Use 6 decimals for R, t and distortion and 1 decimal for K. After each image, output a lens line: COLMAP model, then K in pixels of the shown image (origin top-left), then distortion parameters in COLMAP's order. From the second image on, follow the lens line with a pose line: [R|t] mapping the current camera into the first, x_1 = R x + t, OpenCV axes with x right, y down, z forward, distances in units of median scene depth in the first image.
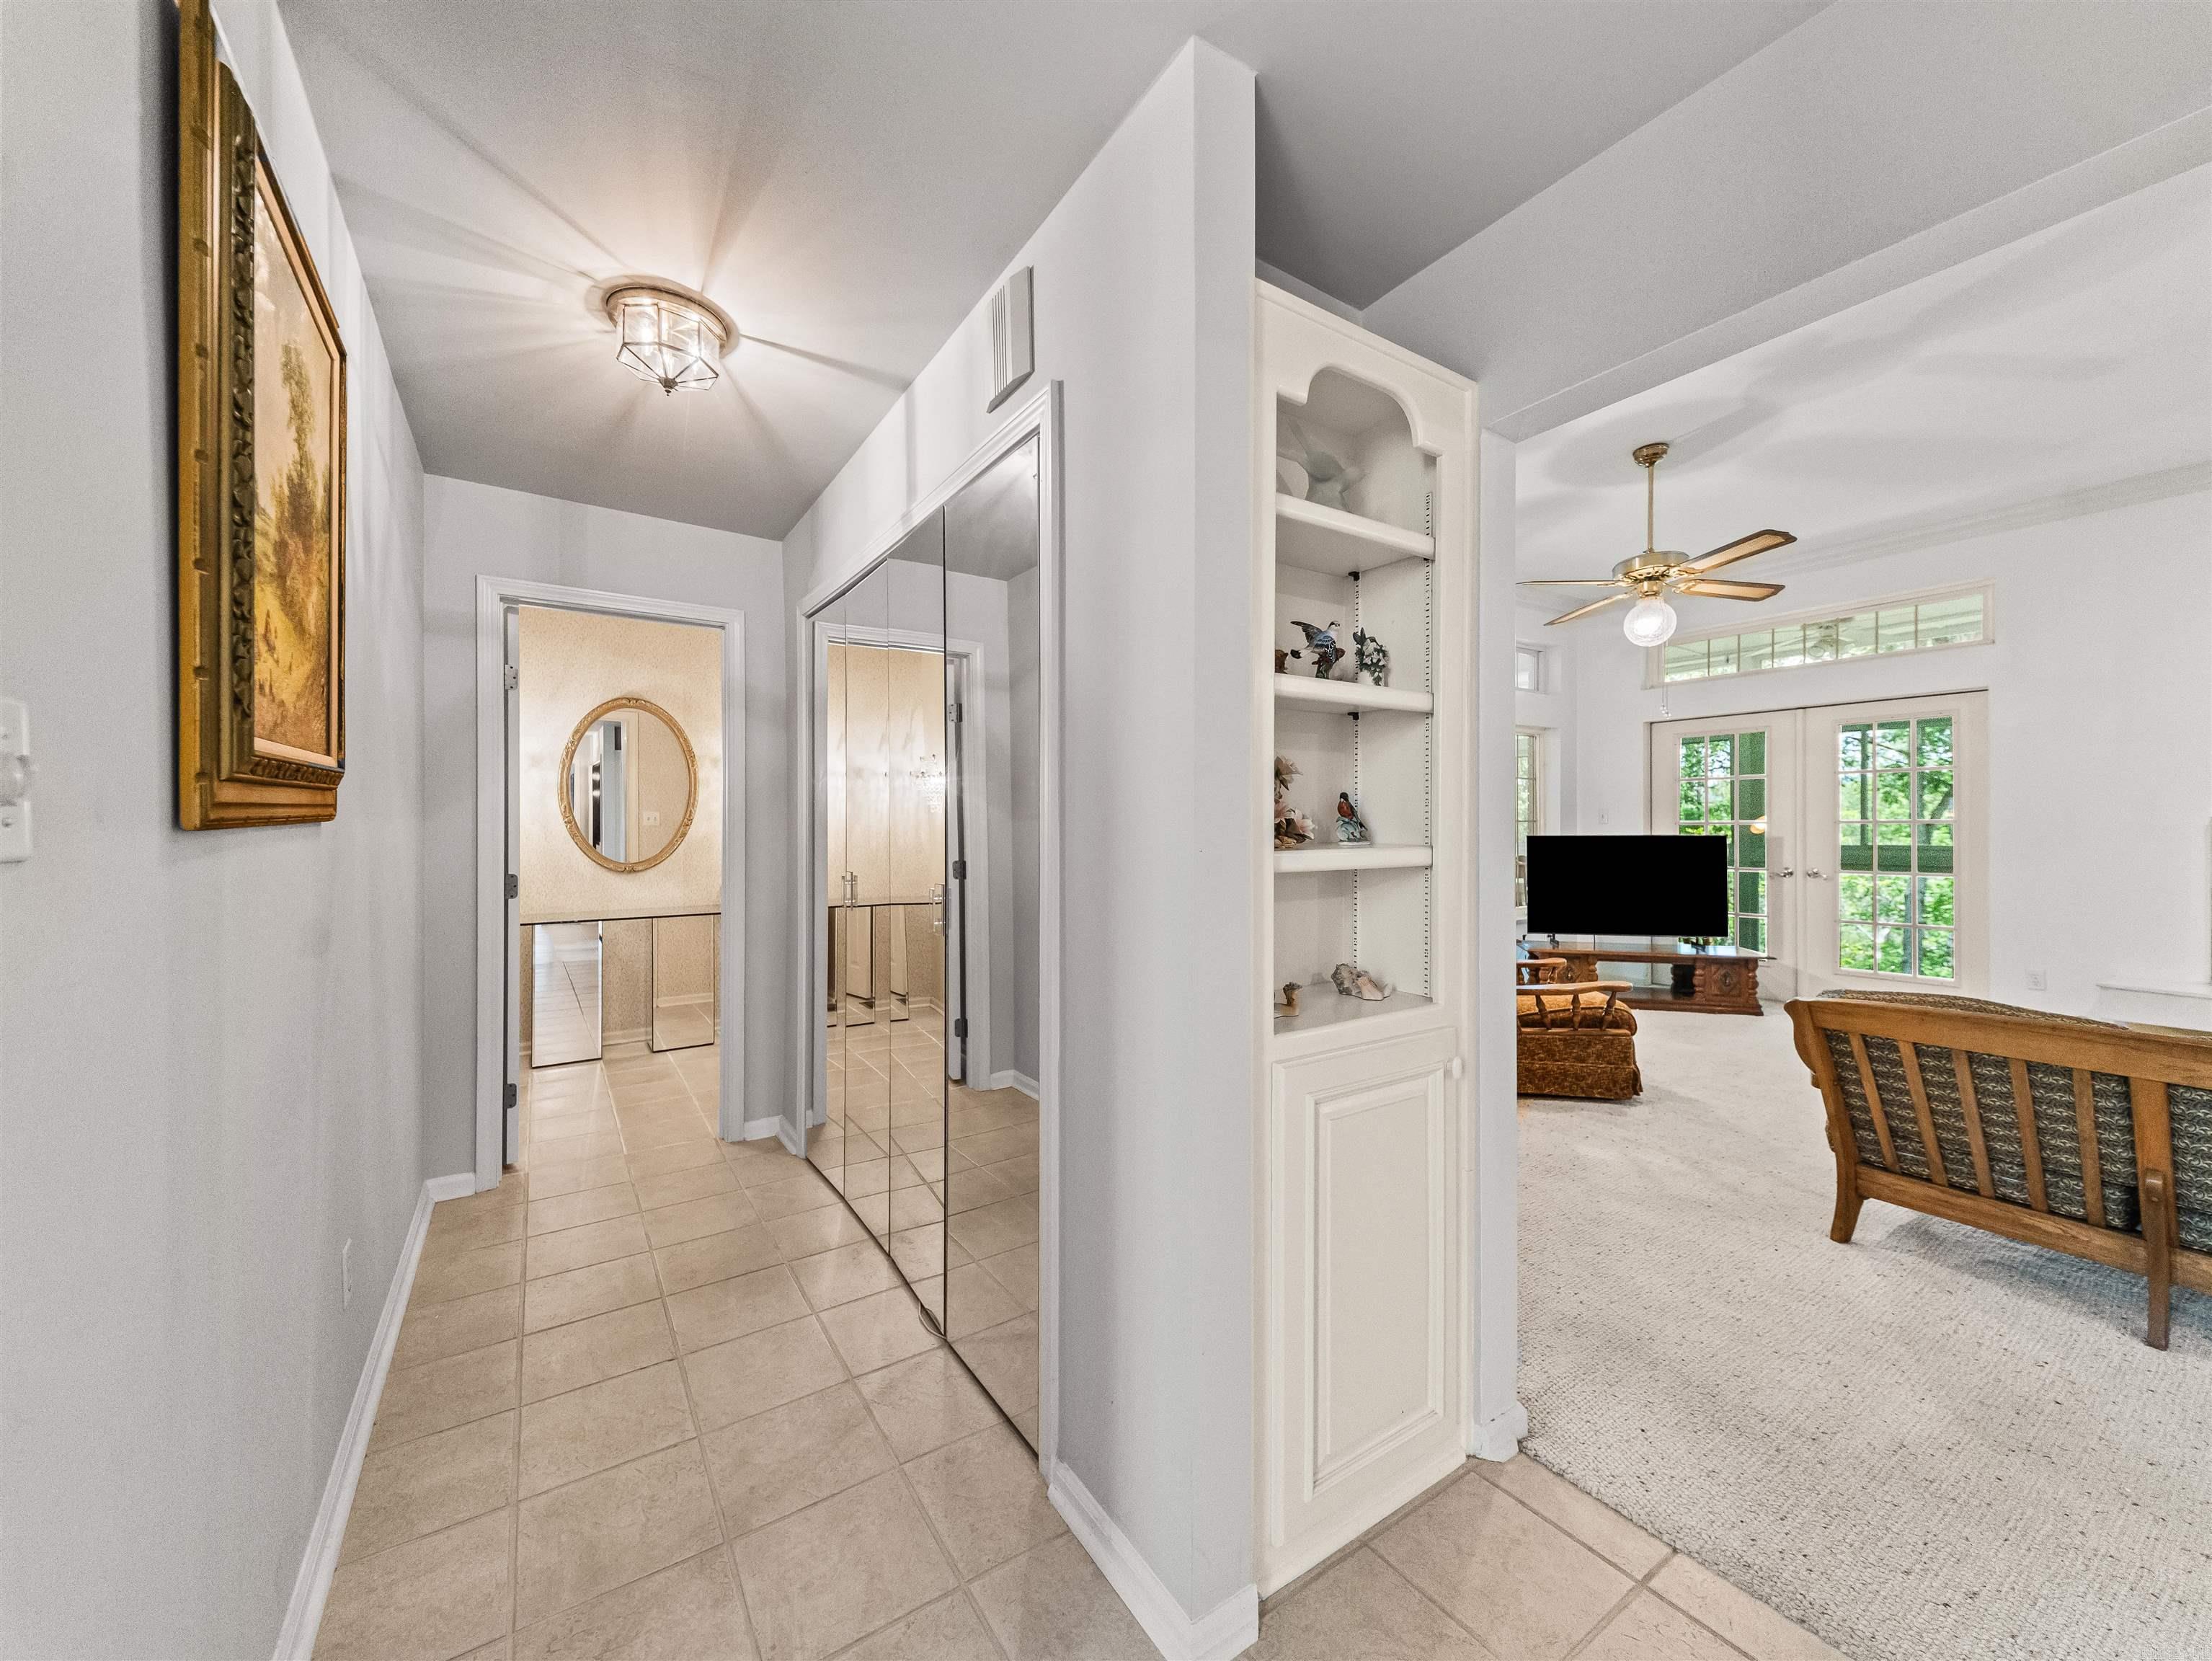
lens RADIAL K [[853.6, 0, 1114.4], [0, 853.6, 834.6], [0, 0, 1]] dist [0.034704, -0.014887]
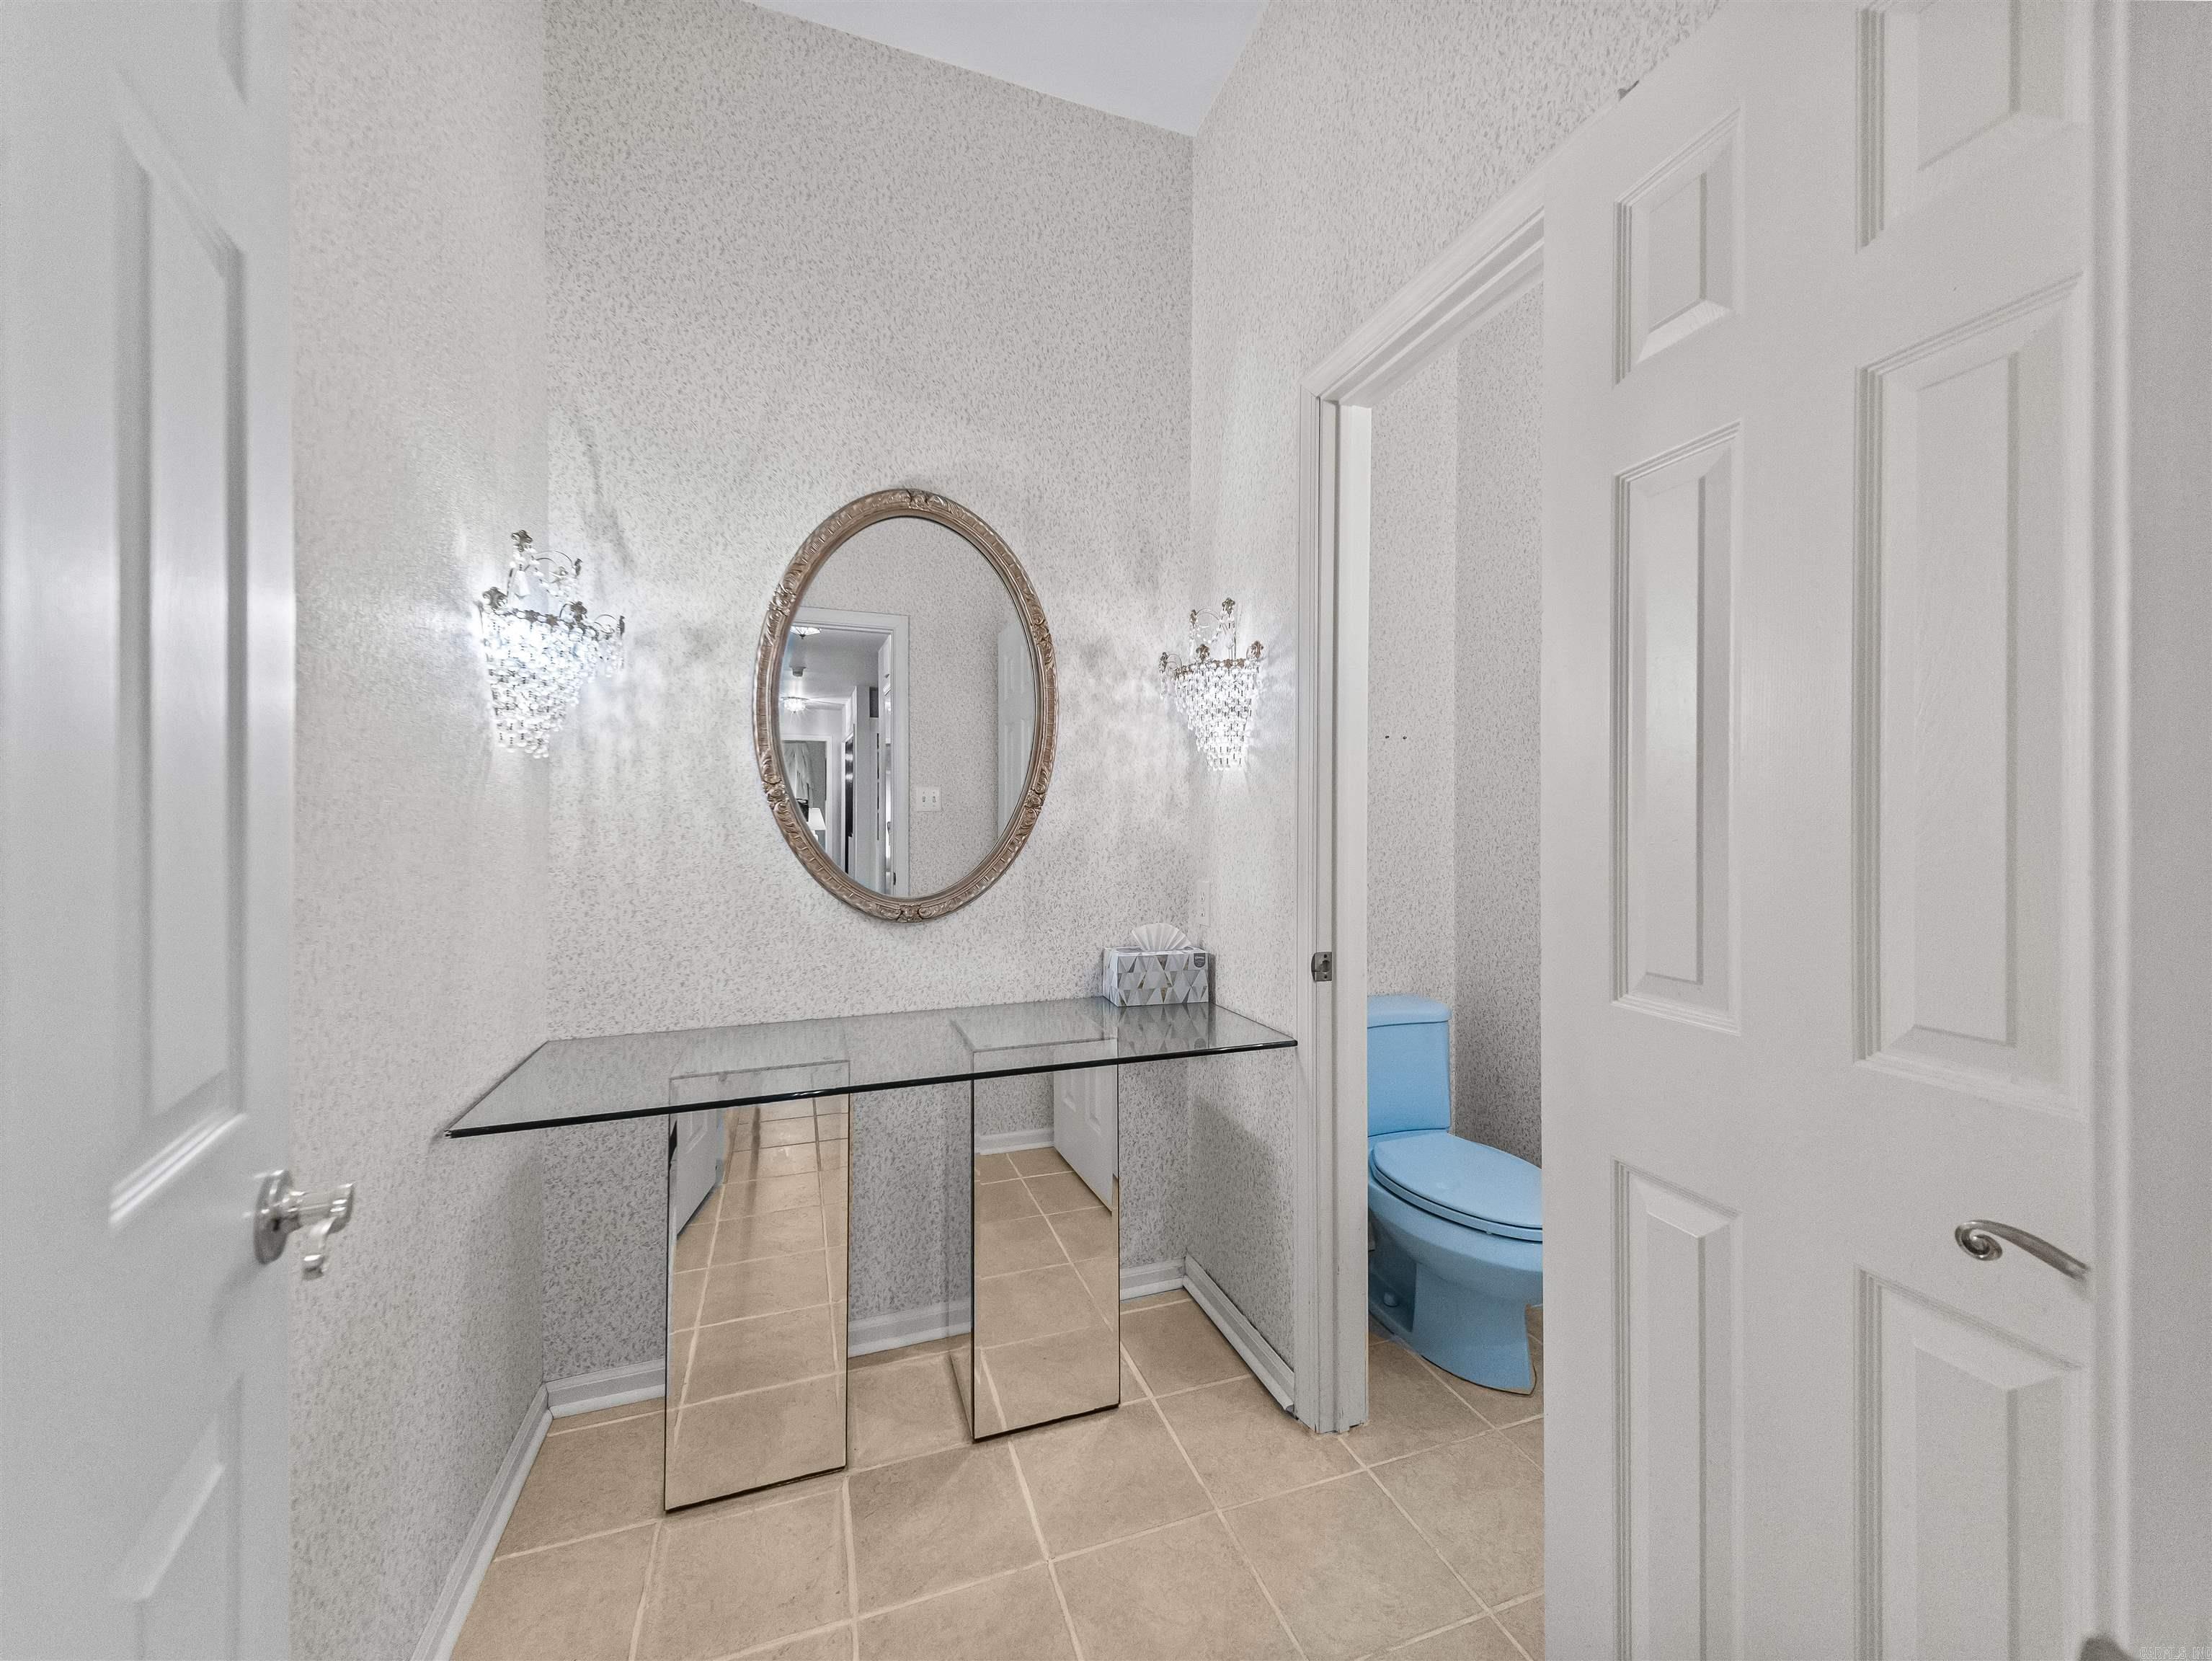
lens RADIAL K [[853.6, 0, 1114.4], [0, 853.6, 834.6], [0, 0, 1]] dist [0.034704, -0.014887]
pose [[0.970634, 0.007571, -0.240440, -0.201270], [-0.005230, 0.999933, 0.010373, -0.000949], [0.240503, -0.008811, 0.970608, 0.340681]]
